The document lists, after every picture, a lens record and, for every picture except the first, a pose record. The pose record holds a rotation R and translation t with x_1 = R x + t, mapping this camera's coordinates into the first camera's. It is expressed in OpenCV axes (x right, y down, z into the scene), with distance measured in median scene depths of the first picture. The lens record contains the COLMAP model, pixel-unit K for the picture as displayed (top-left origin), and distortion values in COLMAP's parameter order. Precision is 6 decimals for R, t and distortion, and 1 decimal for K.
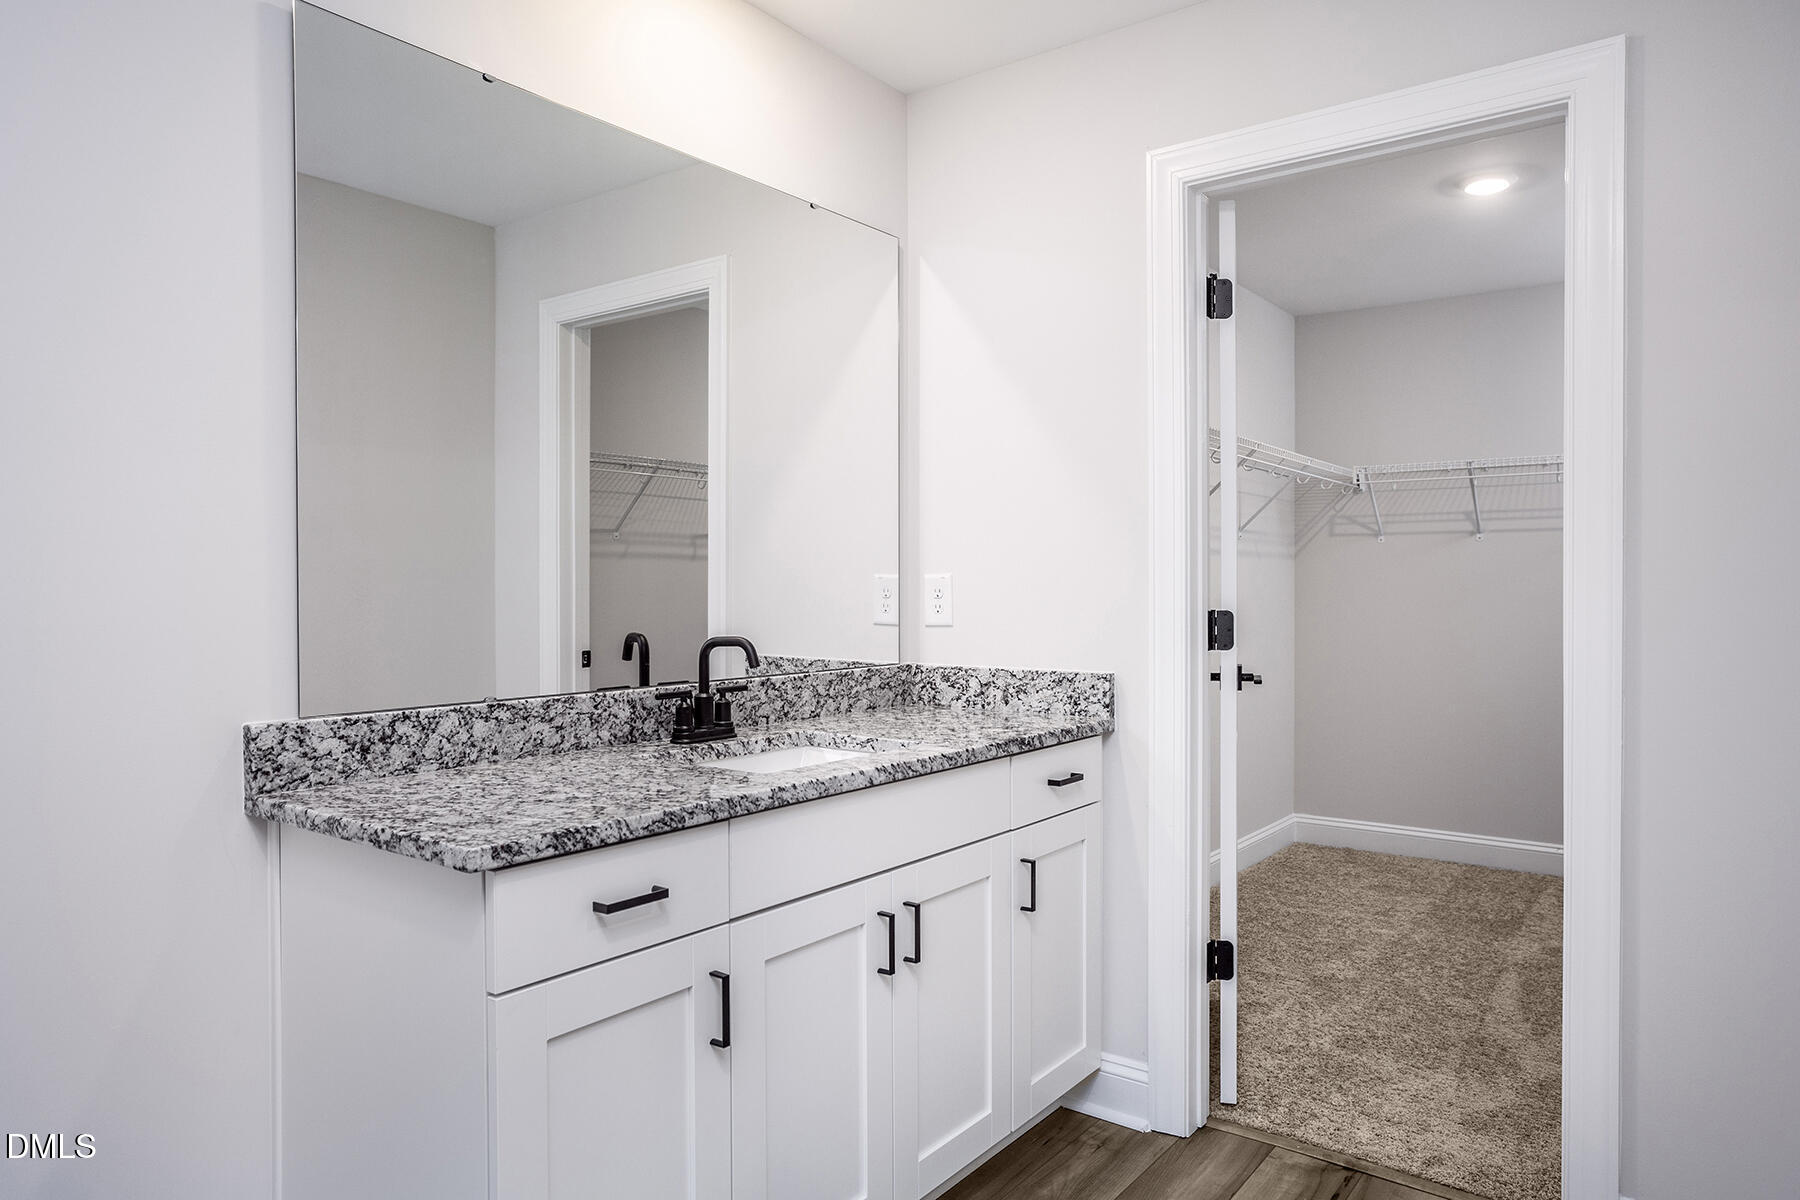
lens RADIAL K [[1134.6, 0, 898.0], [0, 1134.6, 591.2], [0, 0, 1]] dist [-0.008607, -0.001182]
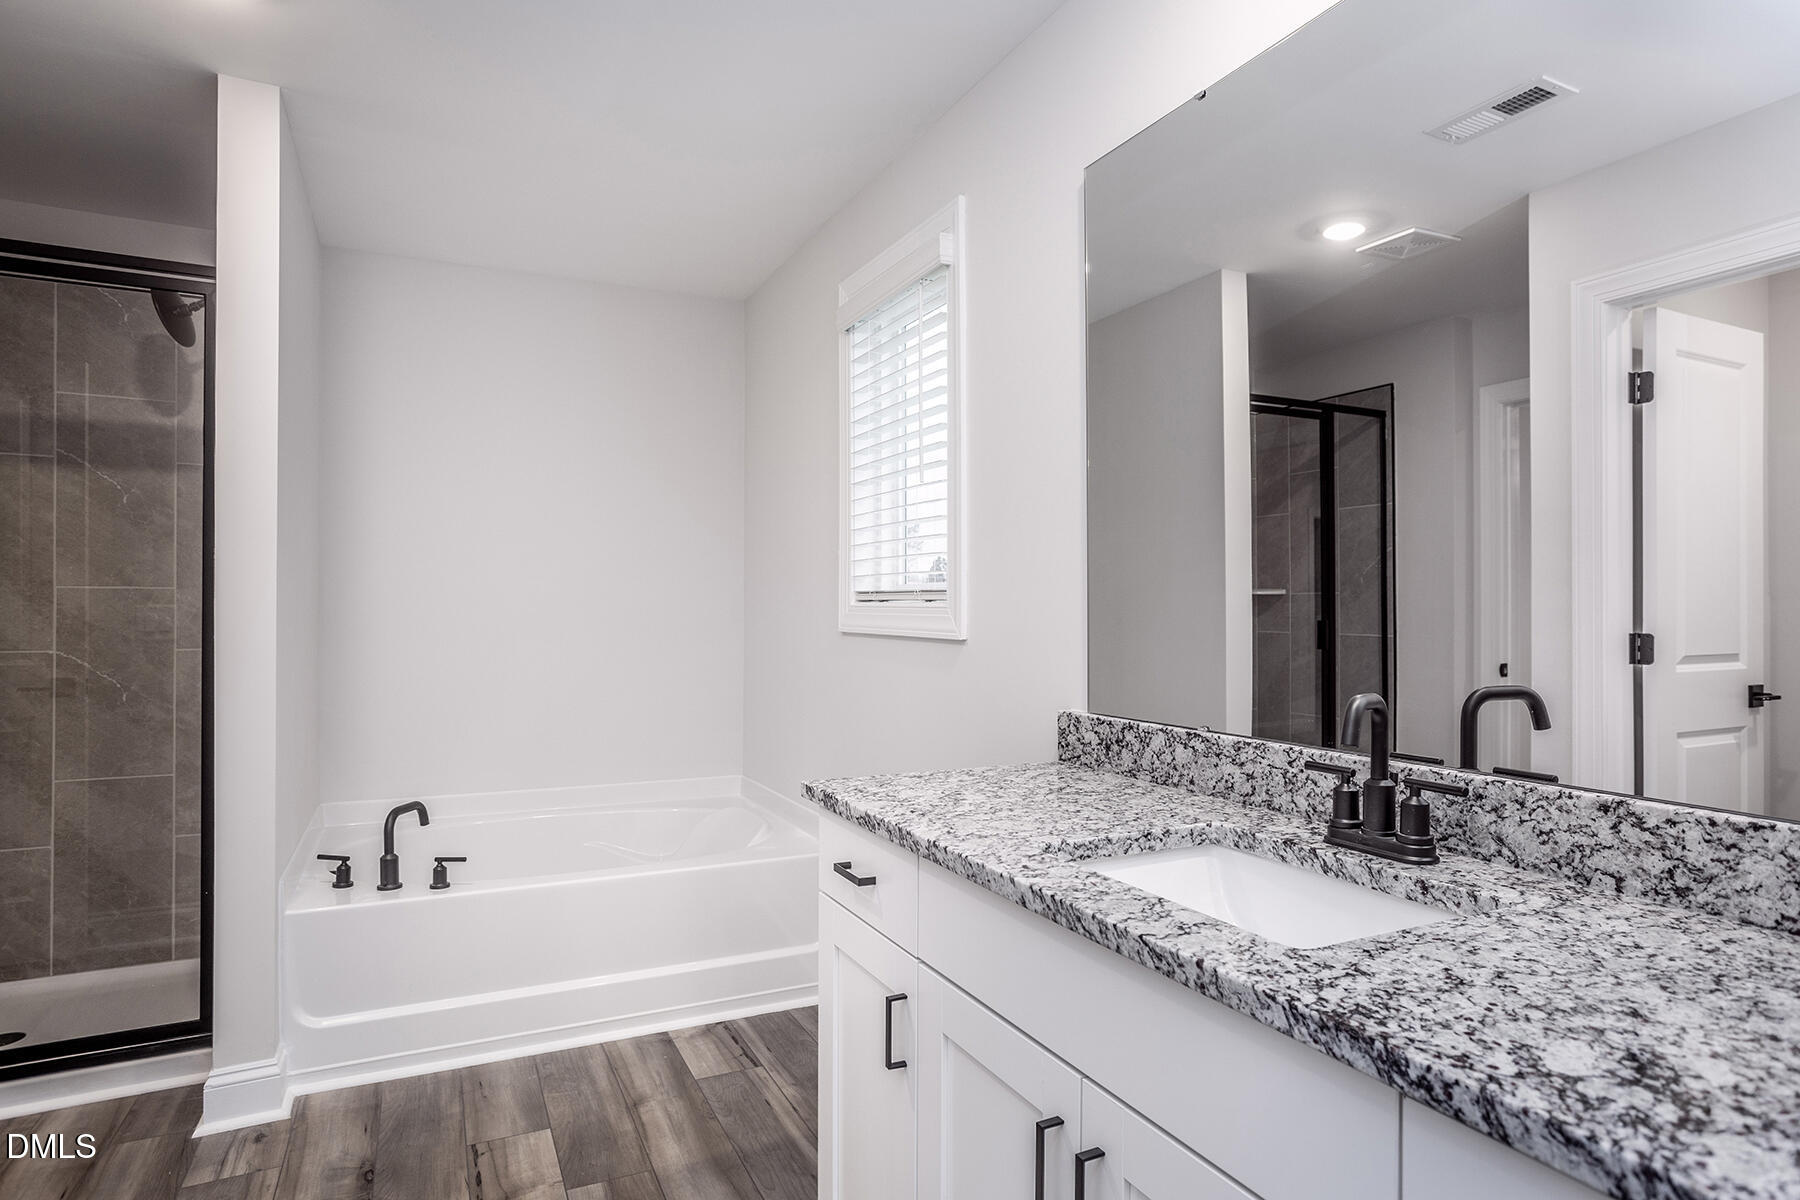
lens RADIAL K [[979.5, 0, 894.3], [0, 979.5, 605.3], [0, 0, 1]] dist [-0.029141, 0.020858]
pose [[-0.431973, -0.000847, -0.901886, 0.501707], [-0.005893, 0.999981, 0.001883, -0.010254], [0.901868, 0.006129, -0.431969, 1.097494]]
